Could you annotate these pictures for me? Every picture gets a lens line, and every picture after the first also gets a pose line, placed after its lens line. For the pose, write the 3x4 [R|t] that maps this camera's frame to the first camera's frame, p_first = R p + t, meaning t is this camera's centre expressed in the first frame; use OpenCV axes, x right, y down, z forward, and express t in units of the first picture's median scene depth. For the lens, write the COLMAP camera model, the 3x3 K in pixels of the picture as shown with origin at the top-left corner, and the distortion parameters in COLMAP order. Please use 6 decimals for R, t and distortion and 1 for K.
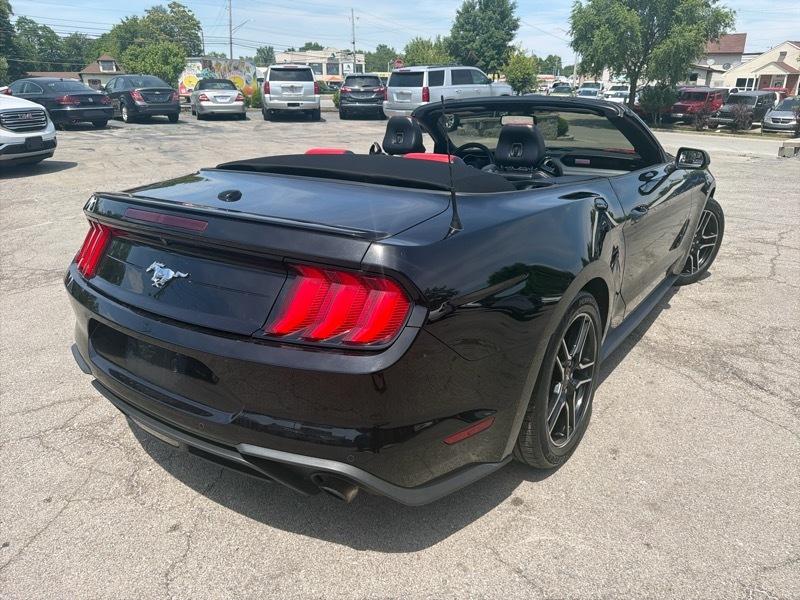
lens RADIAL K [[578.5, 0, 400.0], [0, 578.5, 300.0], [0, 0, 1]] dist [-0.023941, -0.004280]
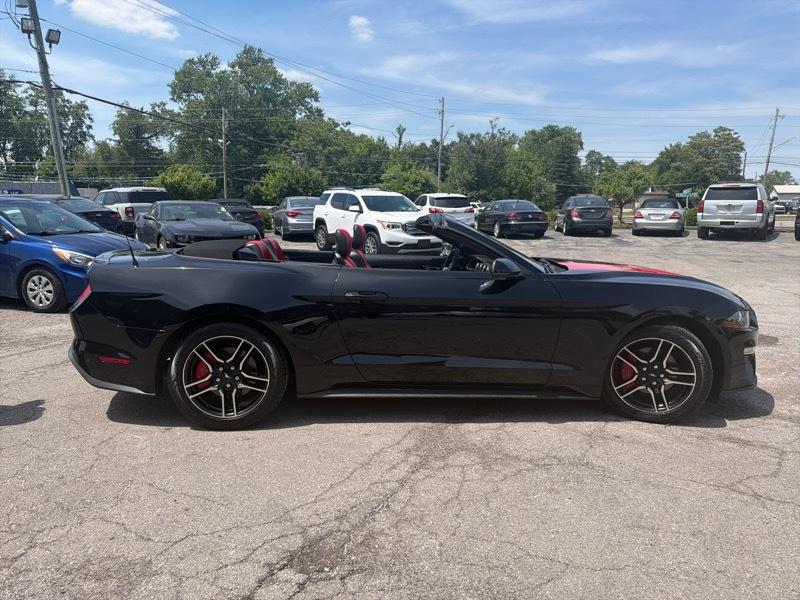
lens RADIAL K [[562.9, 0, 400.0], [0, 562.9, 300.0], [0, 0, 1]] dist [0.035805, -0.073345]
pose [[0.608743, 0.120007, -0.784238, 0.237994], [-0.266044, 0.962136, -0.059279, -0.014301], [0.747430, 0.244728, 0.617621, 0.040741]]
